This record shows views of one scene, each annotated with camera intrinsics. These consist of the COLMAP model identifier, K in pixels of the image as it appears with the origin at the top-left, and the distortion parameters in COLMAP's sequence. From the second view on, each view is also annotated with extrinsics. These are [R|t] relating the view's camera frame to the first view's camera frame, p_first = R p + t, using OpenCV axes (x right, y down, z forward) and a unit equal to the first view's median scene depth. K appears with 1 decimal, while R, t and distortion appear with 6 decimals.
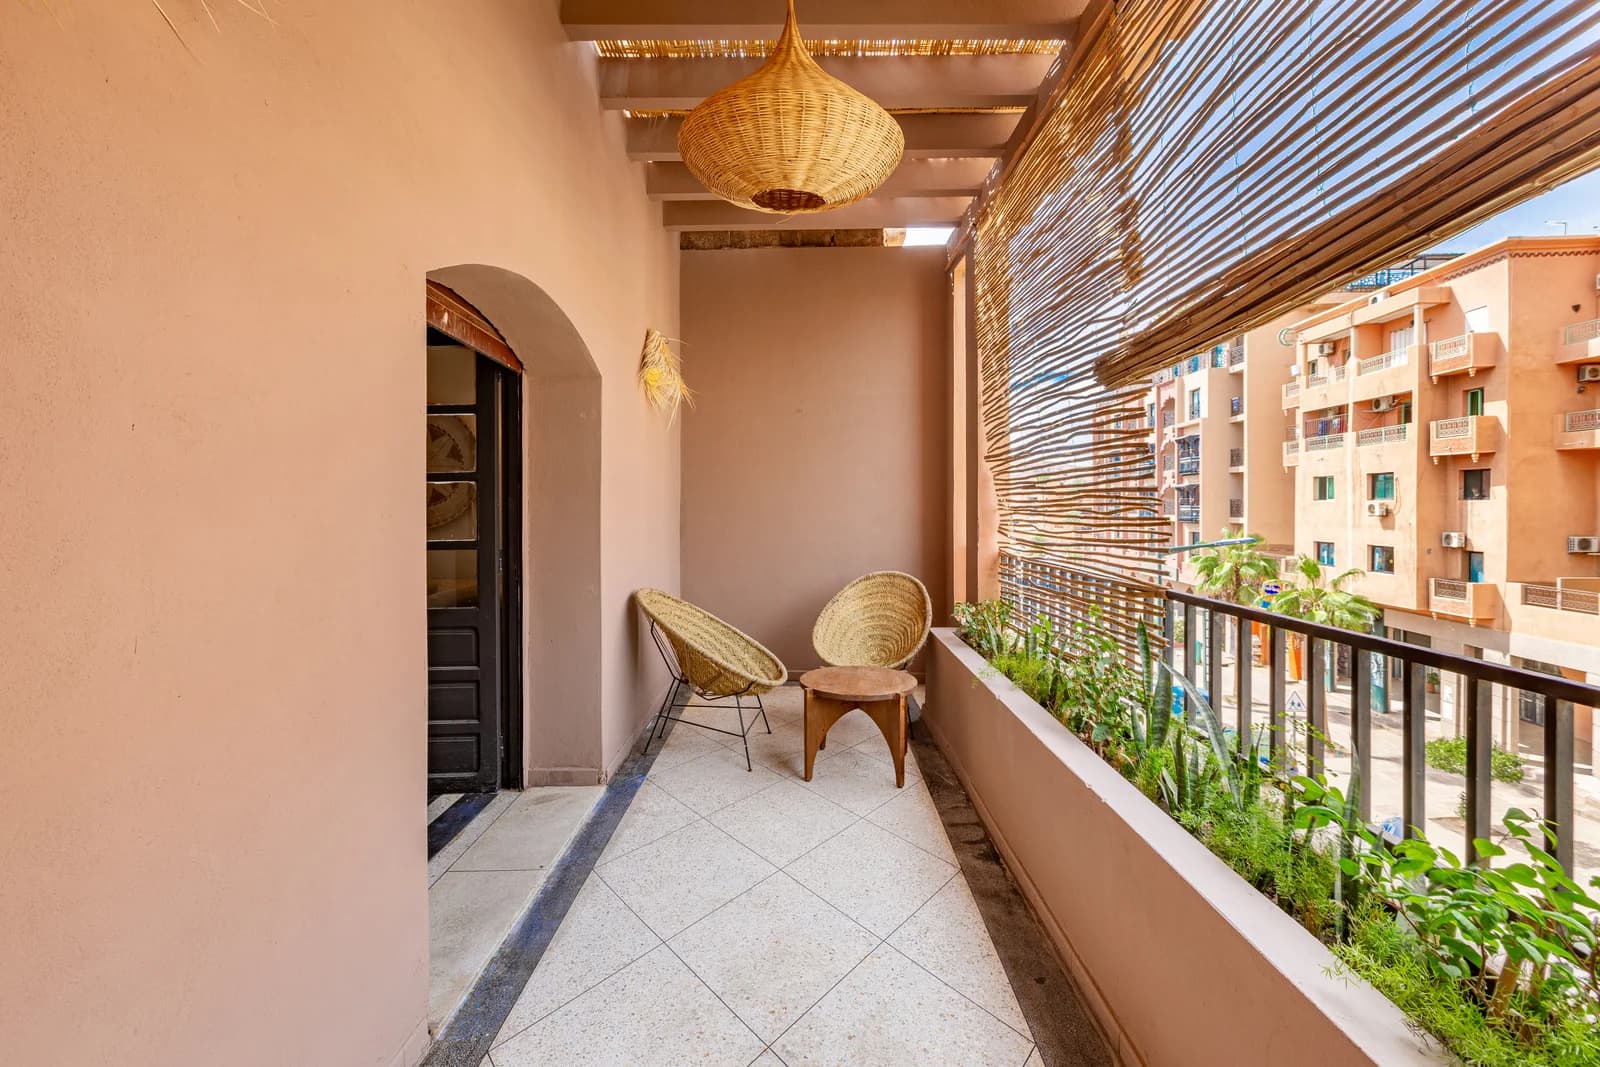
lens RADIAL K [[725.6, 0, 799.8], [0, 725.6, 522.2], [0, 0, 1]] dist [-0.000979, -0.000436]
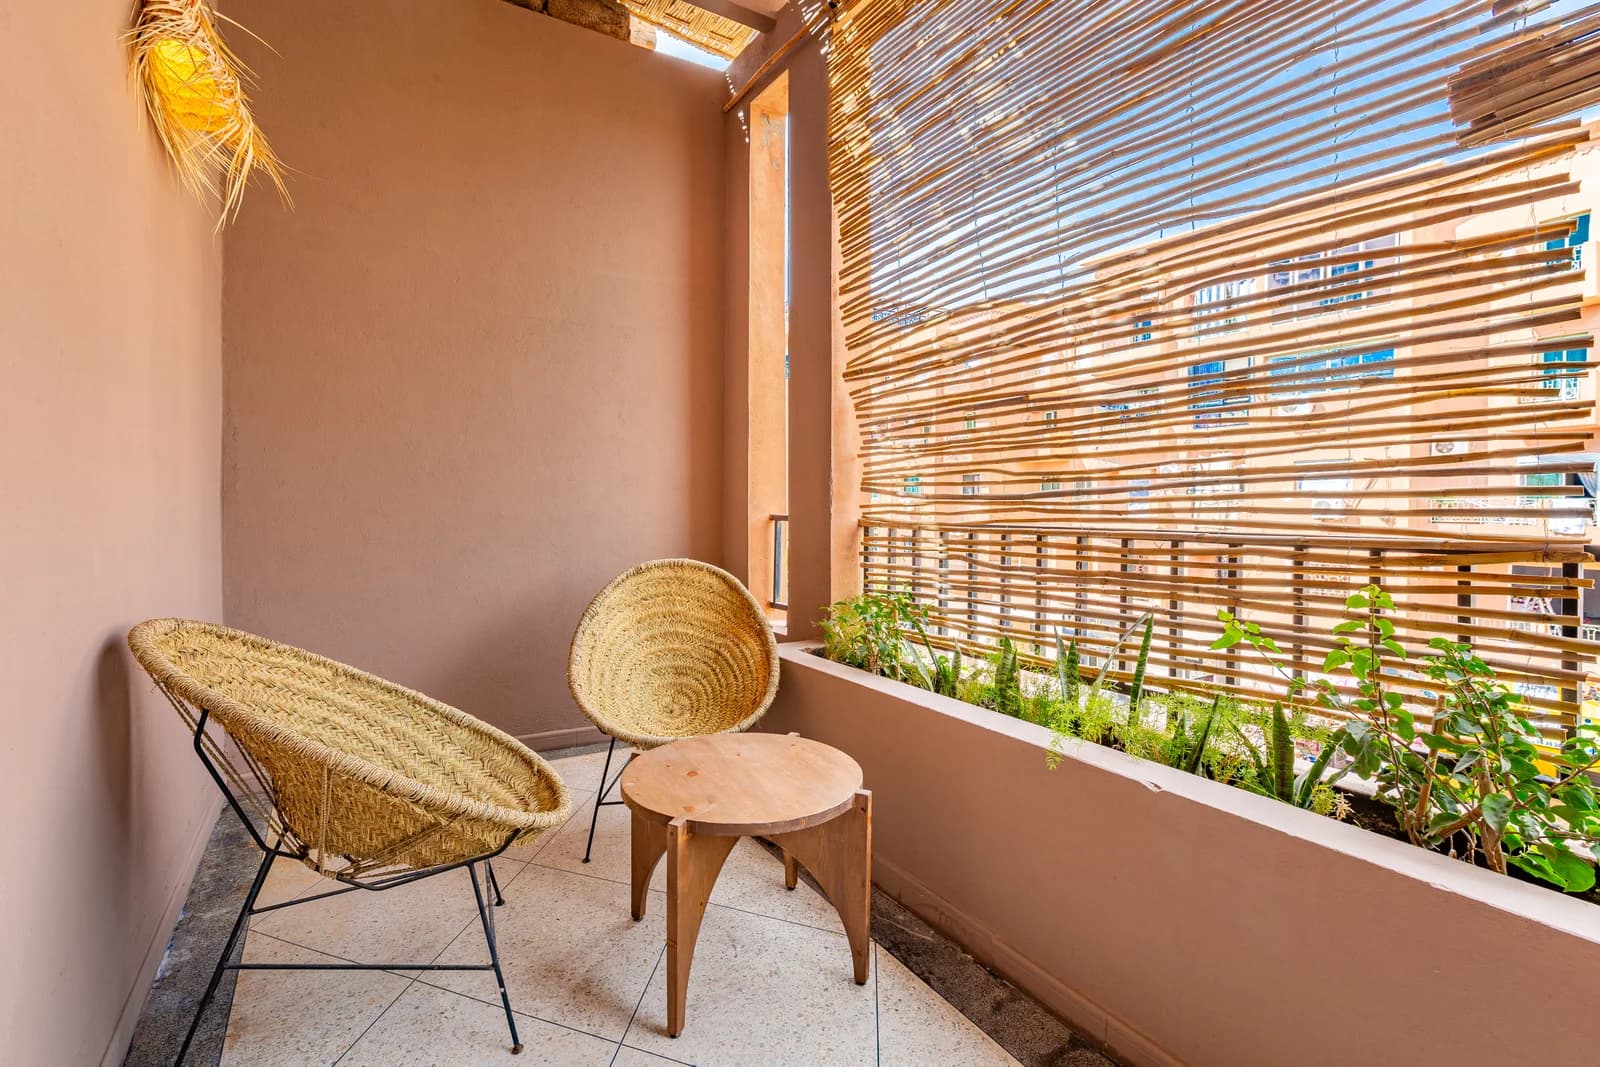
lens RADIAL K [[725.6, 0, 799.2], [0, 725.6, 523.0], [0, 0, 1]] dist [-0.000979, -0.000436]
pose [[0.839951, -0.005077, 0.542638, -0.135154], [0.005631, 0.999984, 0.000640, 0.043793], [-0.542633, 0.002518, 0.839966, 0.505059]]
